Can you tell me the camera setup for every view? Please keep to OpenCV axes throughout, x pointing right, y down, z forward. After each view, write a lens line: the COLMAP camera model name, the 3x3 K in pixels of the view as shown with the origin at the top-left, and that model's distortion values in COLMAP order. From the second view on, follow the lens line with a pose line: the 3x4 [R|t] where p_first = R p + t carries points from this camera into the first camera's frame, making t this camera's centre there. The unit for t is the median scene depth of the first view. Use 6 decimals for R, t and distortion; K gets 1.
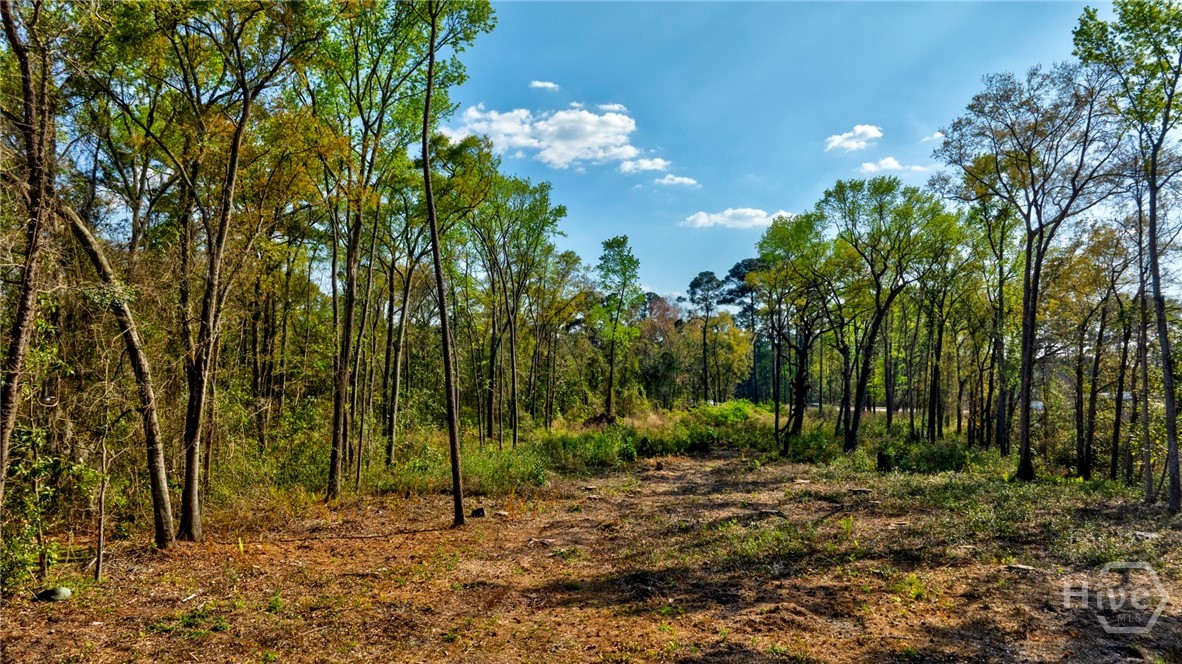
lens RADIAL K [[834.0, 0, 590.2], [0, 834.0, 333.1], [0, 0, 1]] dist [-0.008989, 0.029874]
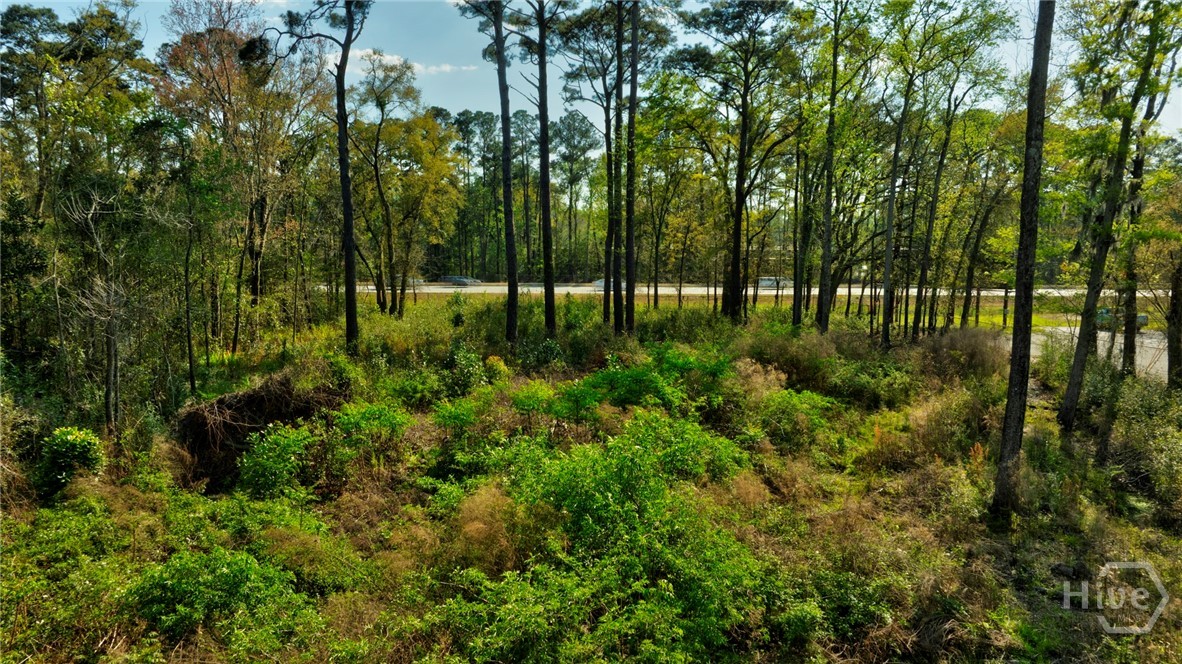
lens RADIAL K [[834.0, 0, 590.4], [0, 834.0, 331.9], [0, 0, 1]] dist [-0.008989, 0.029874]
pose [[0.923298, -0.044810, 0.381461, 0.100327], [-0.022233, 0.985270, 0.169552, 0.035399], [-0.383440, -0.165028, 0.908702, 0.667684]]
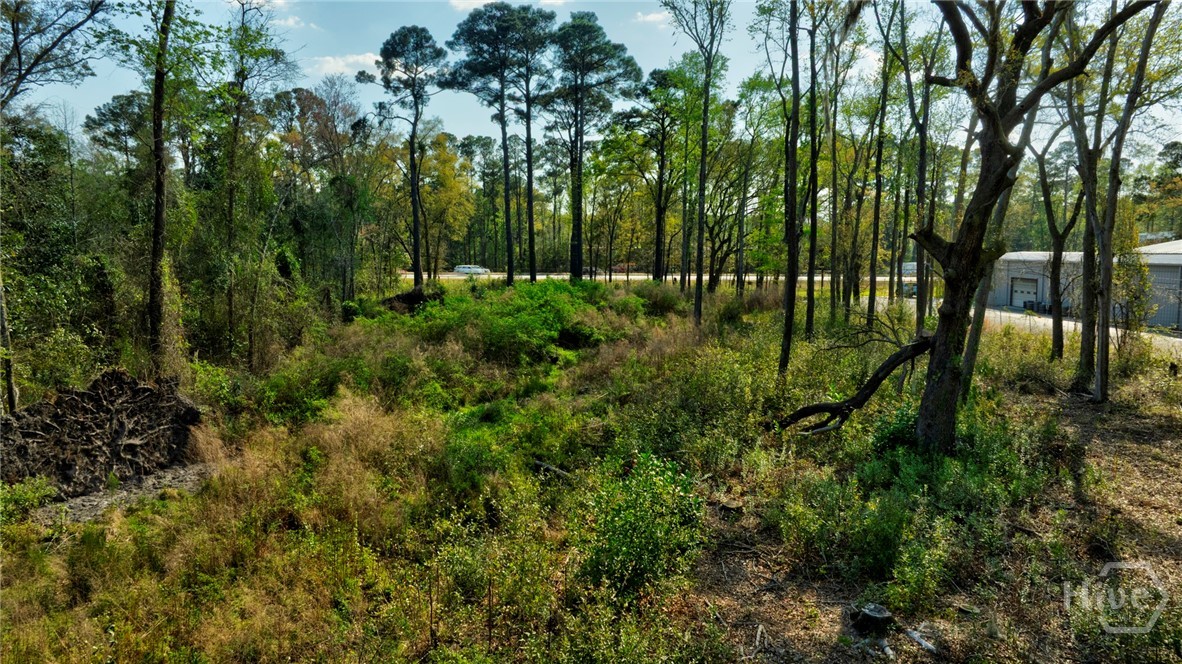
lens RADIAL K [[834.0, 0, 591.6], [0, 834.0, 331.9], [0, 0, 1]] dist [-0.008989, 0.029874]
pose [[0.918929, -0.044624, 0.391891, 0.028975], [-0.022394, 0.986074, 0.164793, 0.026386], [-0.393787, -0.160209, 0.905132, 0.452792]]
